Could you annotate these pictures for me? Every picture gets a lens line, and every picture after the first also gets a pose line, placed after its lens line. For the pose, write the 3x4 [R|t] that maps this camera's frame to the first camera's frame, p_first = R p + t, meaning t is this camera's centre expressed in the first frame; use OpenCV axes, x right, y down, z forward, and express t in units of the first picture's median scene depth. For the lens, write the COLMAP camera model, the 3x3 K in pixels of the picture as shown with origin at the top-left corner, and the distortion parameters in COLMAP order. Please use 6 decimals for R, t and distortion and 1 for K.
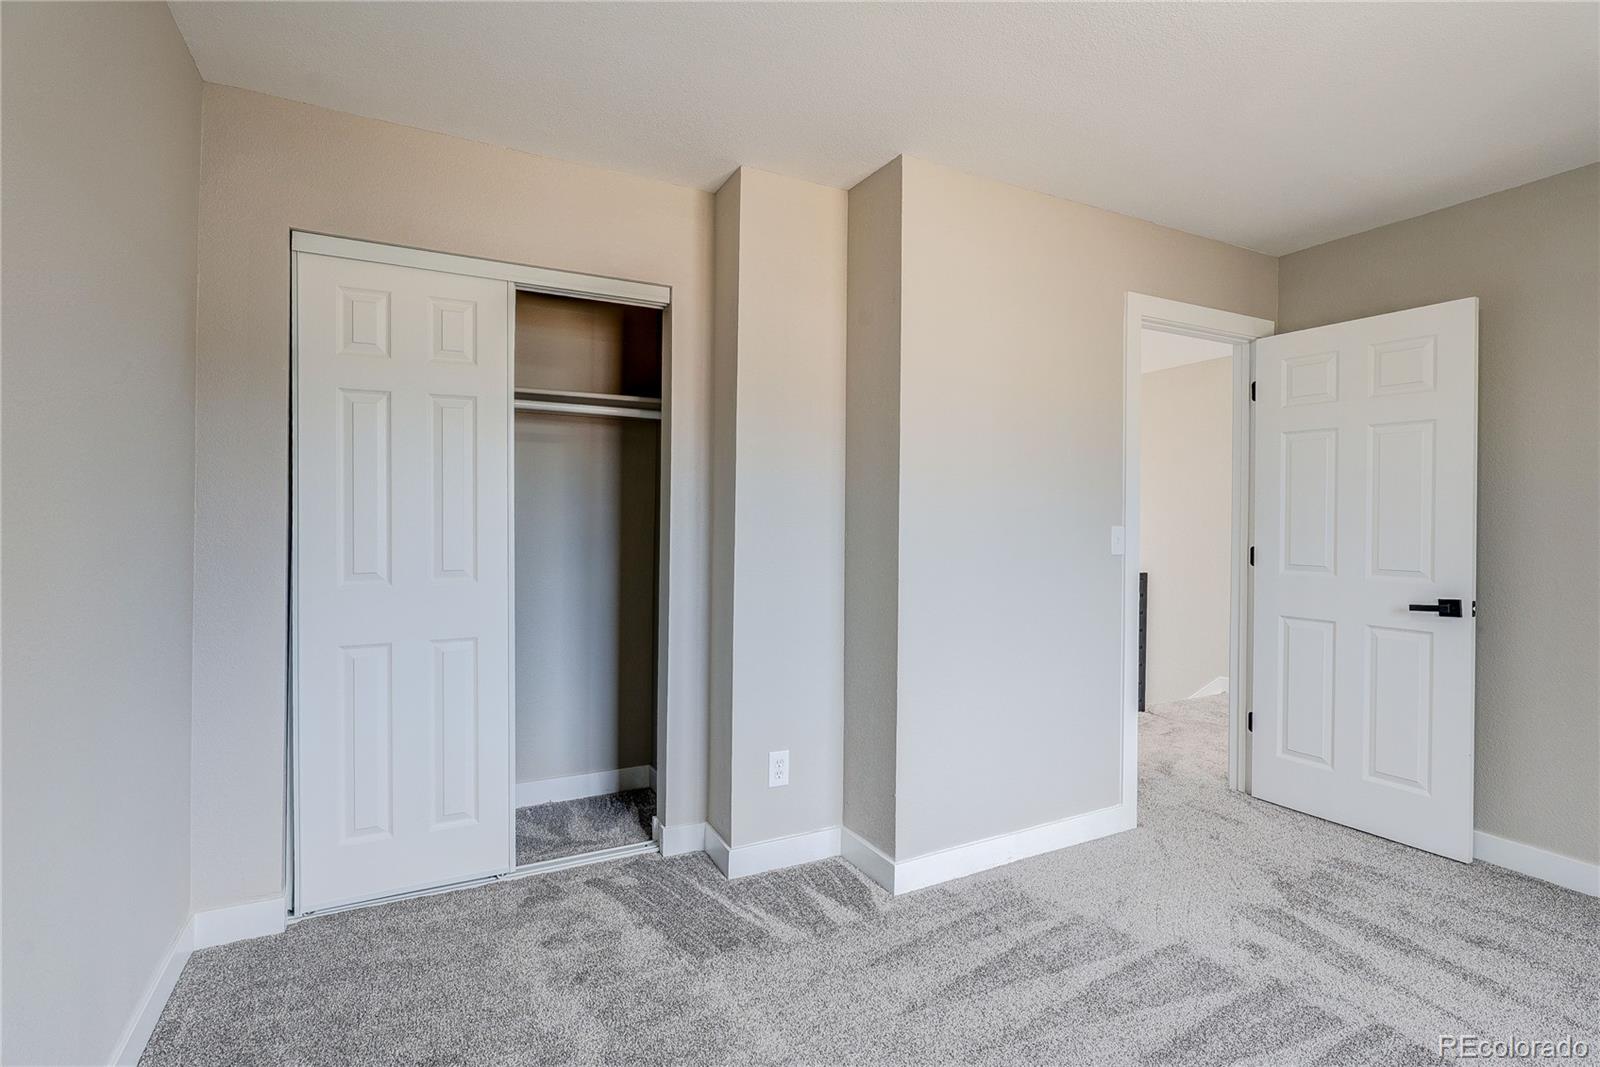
lens RADIAL K [[748.8, 0, 792.6], [0, 748.8, 521.5], [0, 0, 1]] dist [-0.007201, 0.002698]
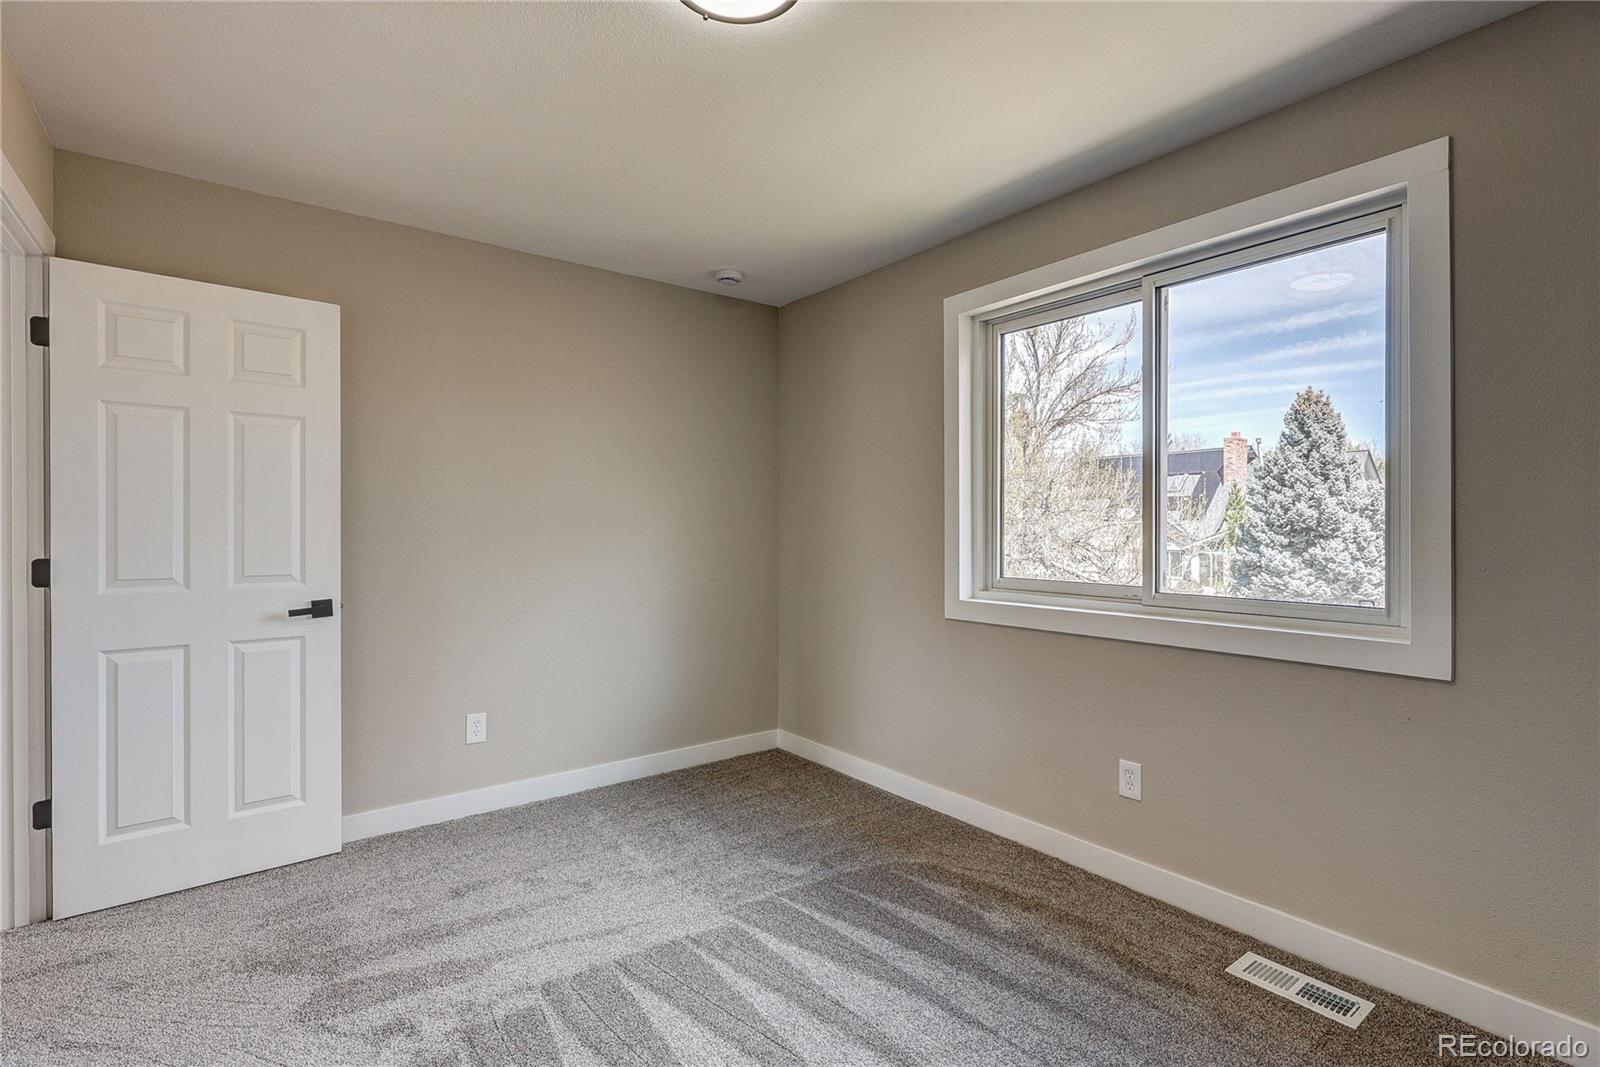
lens RADIAL K [[748.8, 0, 812.9], [0, 748.8, 530.7], [0, 0, 1]] dist [-0.007201, 0.002698]
pose [[-0.180286, -0.013760, 0.983518, -0.225395], [0.000970, 0.999899, 0.014167, -0.002126], [-0.983614, 0.003508, -0.180254, 0.533458]]
